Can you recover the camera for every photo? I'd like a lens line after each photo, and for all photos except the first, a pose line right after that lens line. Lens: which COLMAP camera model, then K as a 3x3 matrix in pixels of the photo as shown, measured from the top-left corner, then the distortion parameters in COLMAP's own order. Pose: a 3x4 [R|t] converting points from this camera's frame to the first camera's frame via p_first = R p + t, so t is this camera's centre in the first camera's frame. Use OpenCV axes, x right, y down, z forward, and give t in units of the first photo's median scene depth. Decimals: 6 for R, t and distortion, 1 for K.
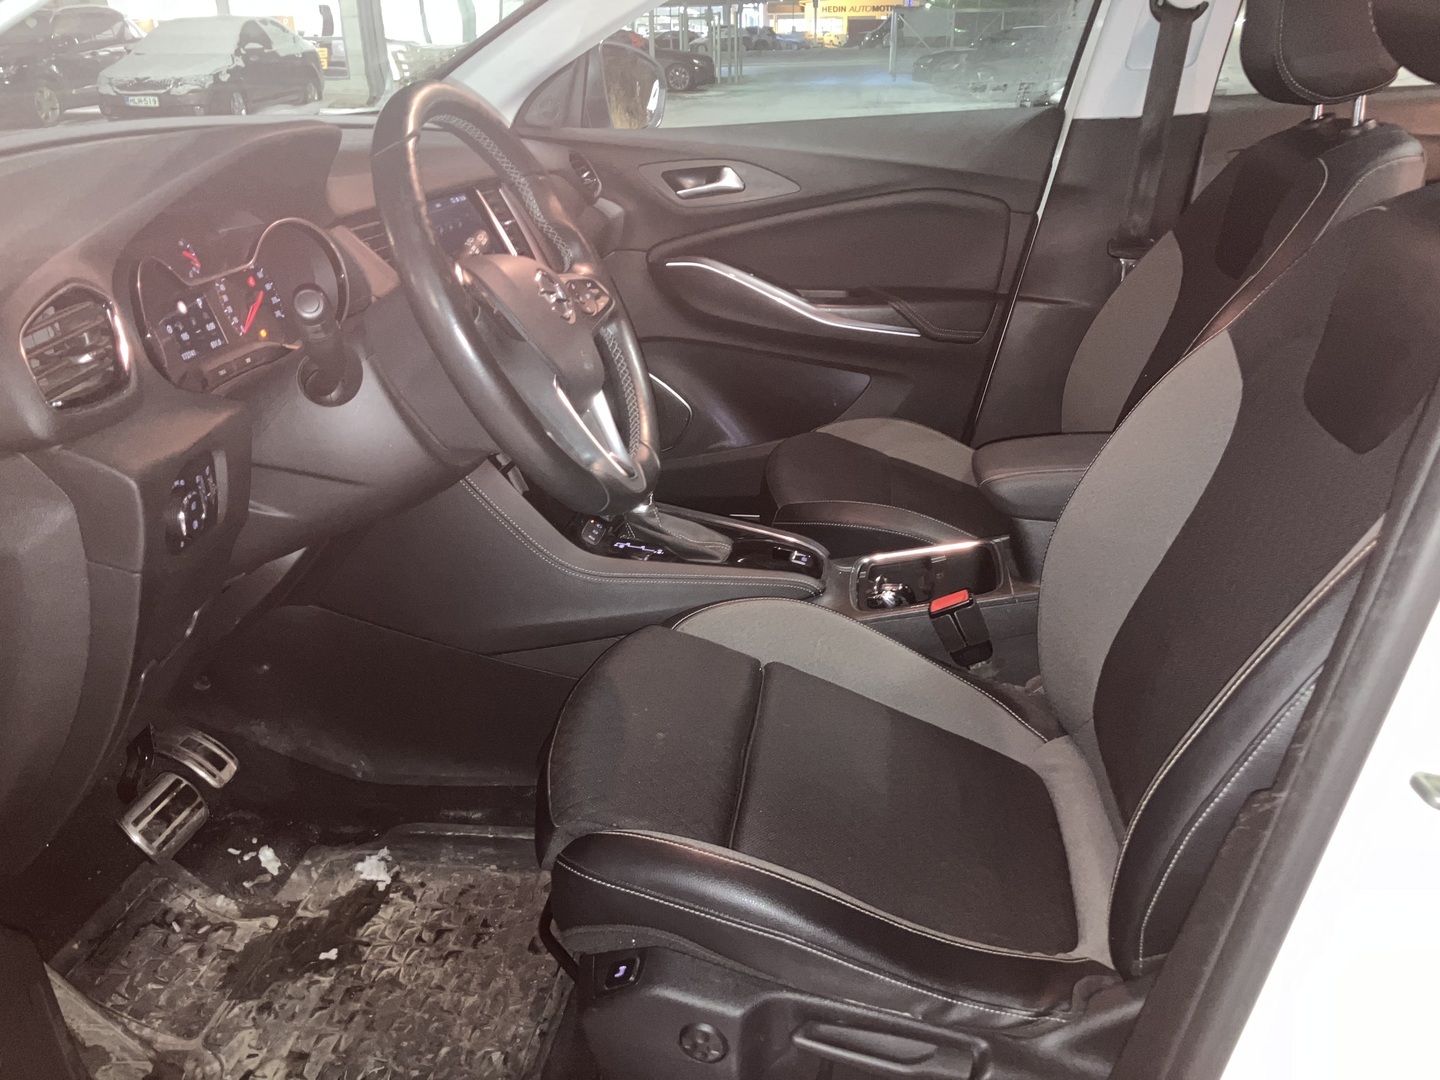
lens RADIAL K [[1174.6, 0, 718.7], [0, 1174.6, 538.1], [0, 0, 1]] dist [0.000394, 0.007755]
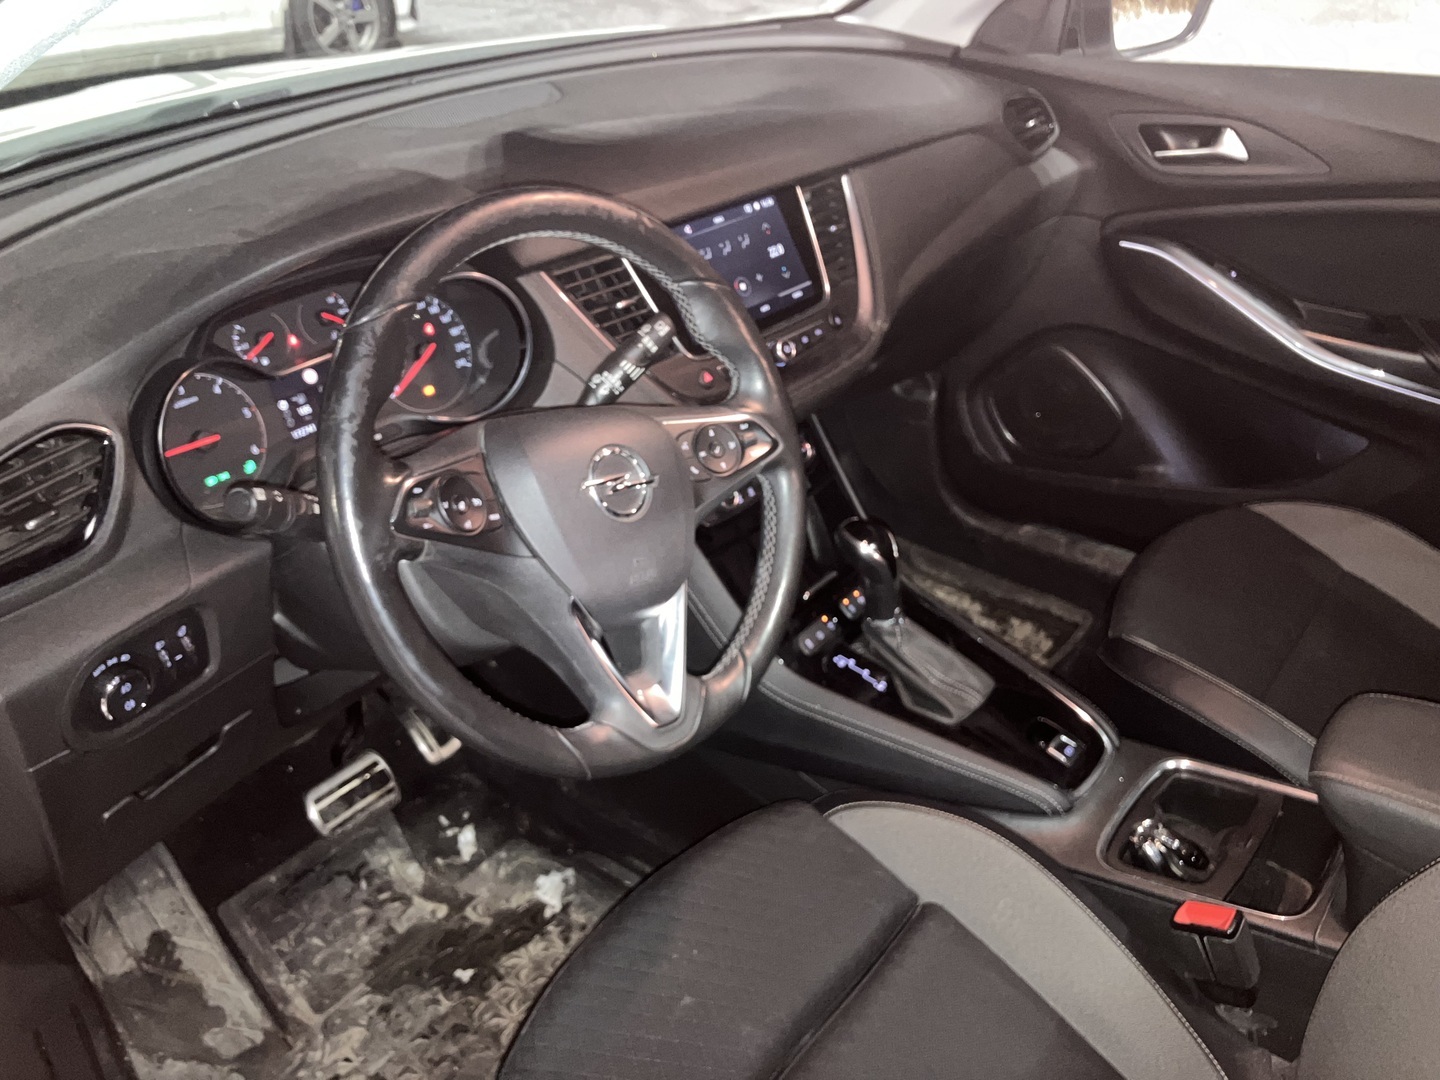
lens RADIAL K [[1174.6, 0, 720.8], [0, 1174.6, 542.3], [0, 0, 1]] dist [0.000394, 0.007755]
pose [[0.855224, 0.272824, -0.440635, 0.193509], [-0.188830, 0.955814, 0.225306, -0.260133], [0.482634, -0.109482, 0.868952, 0.267305]]
